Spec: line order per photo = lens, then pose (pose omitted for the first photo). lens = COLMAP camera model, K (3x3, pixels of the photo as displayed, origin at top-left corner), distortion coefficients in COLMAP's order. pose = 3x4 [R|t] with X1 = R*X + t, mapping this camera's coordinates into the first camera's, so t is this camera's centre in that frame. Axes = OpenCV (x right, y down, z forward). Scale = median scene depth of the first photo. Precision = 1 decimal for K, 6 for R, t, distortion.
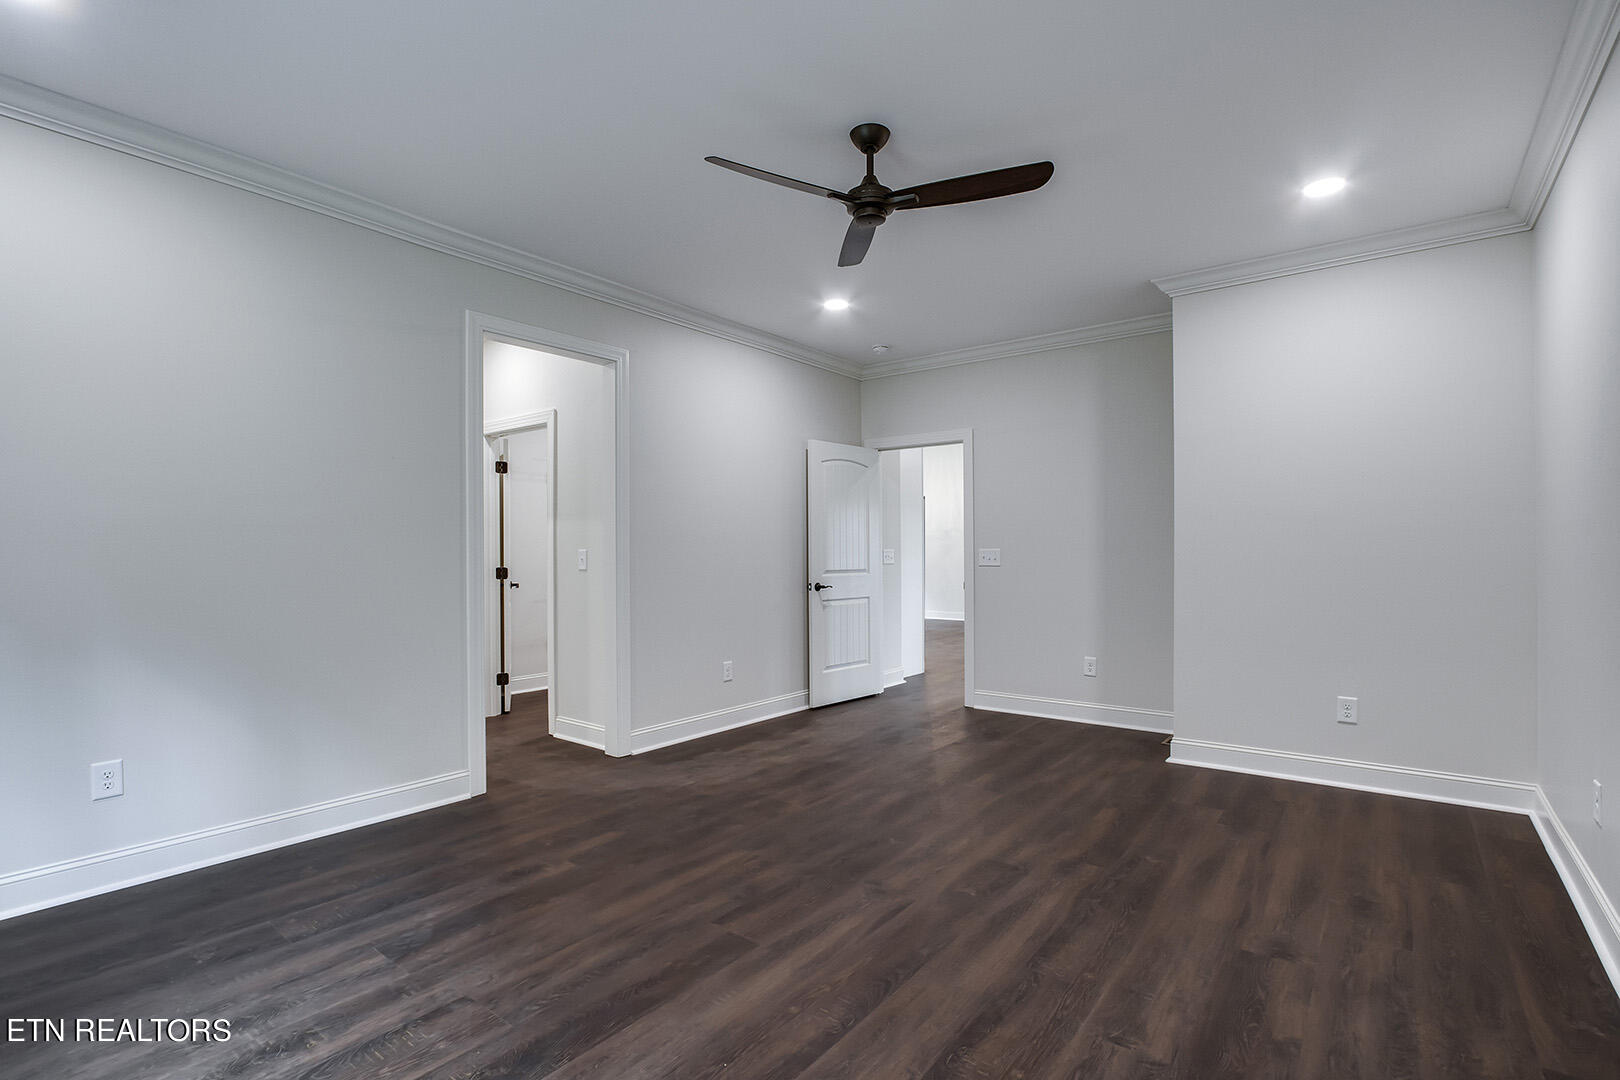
lens RADIAL K [[756.6, 0, 796.7], [0, 756.6, 541.8], [0, 0, 1]] dist [-0.018457, 0.000729]
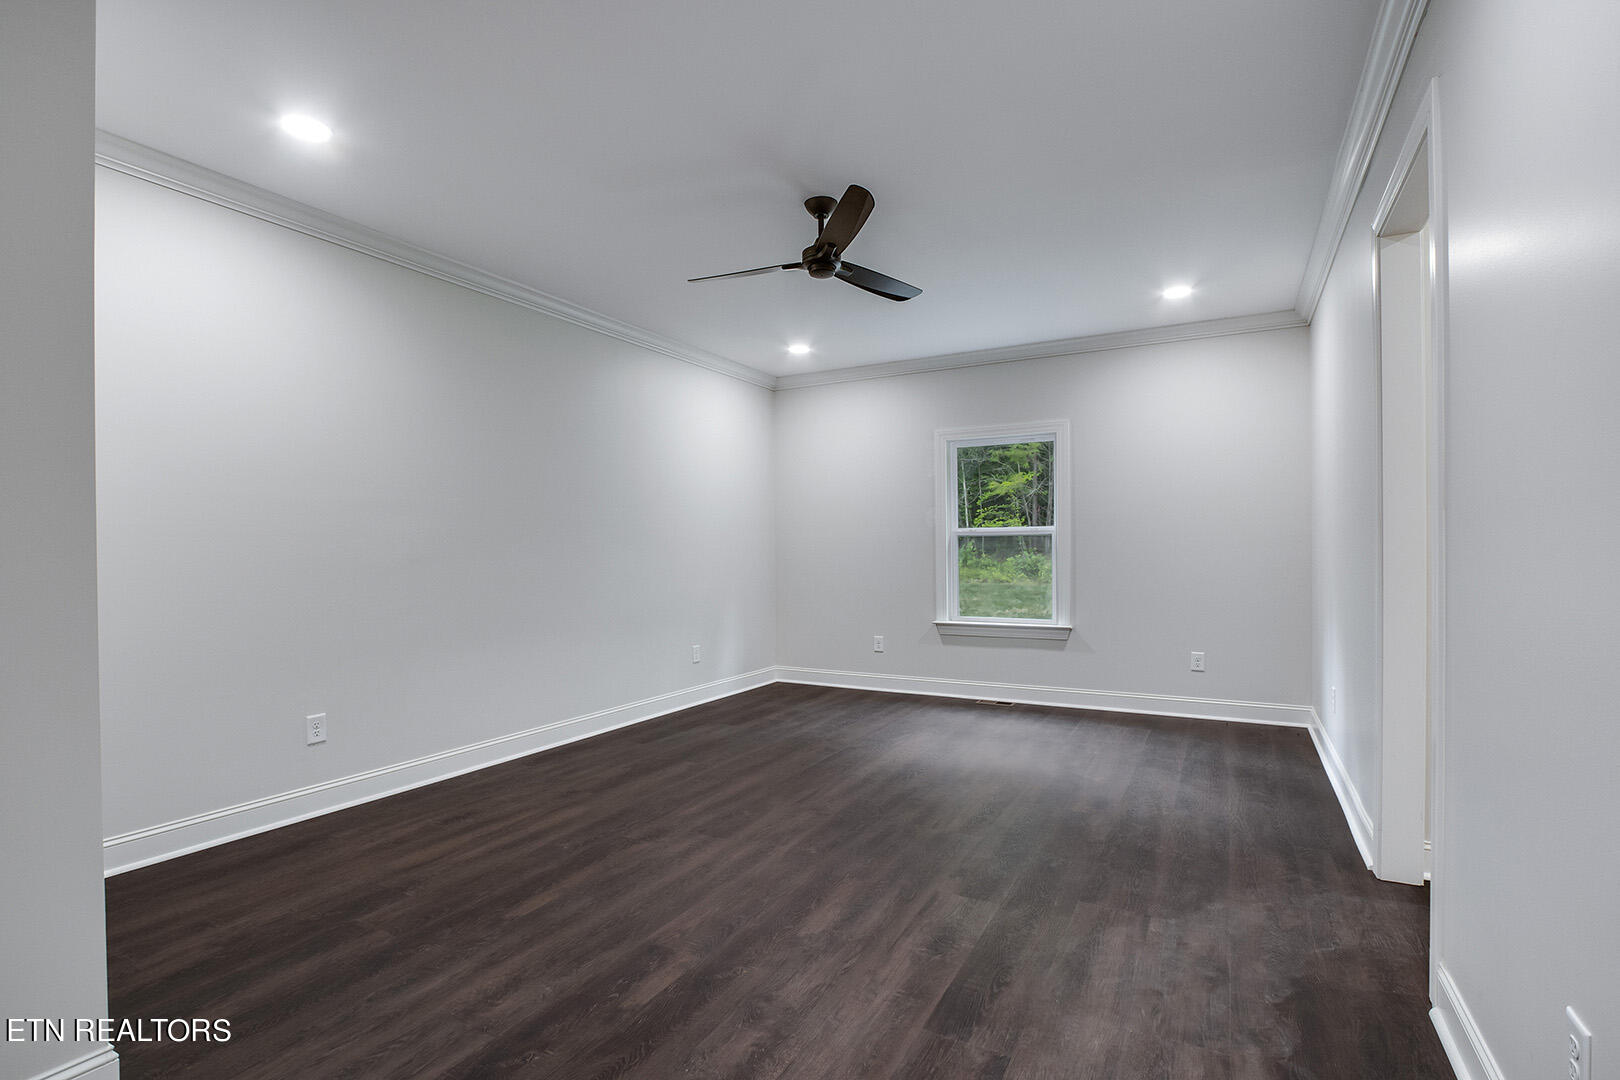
lens RADIAL K [[756.6, 0, 808.8], [0, 756.6, 547.7], [0, 0, 1]] dist [-0.018457, 0.000729]
pose [[-0.985176, 0.007188, -0.171396, 0.301910], [0.009693, 0.999858, -0.013785, 0.025167], [0.171272, -0.015242, -0.985106, 2.004170]]
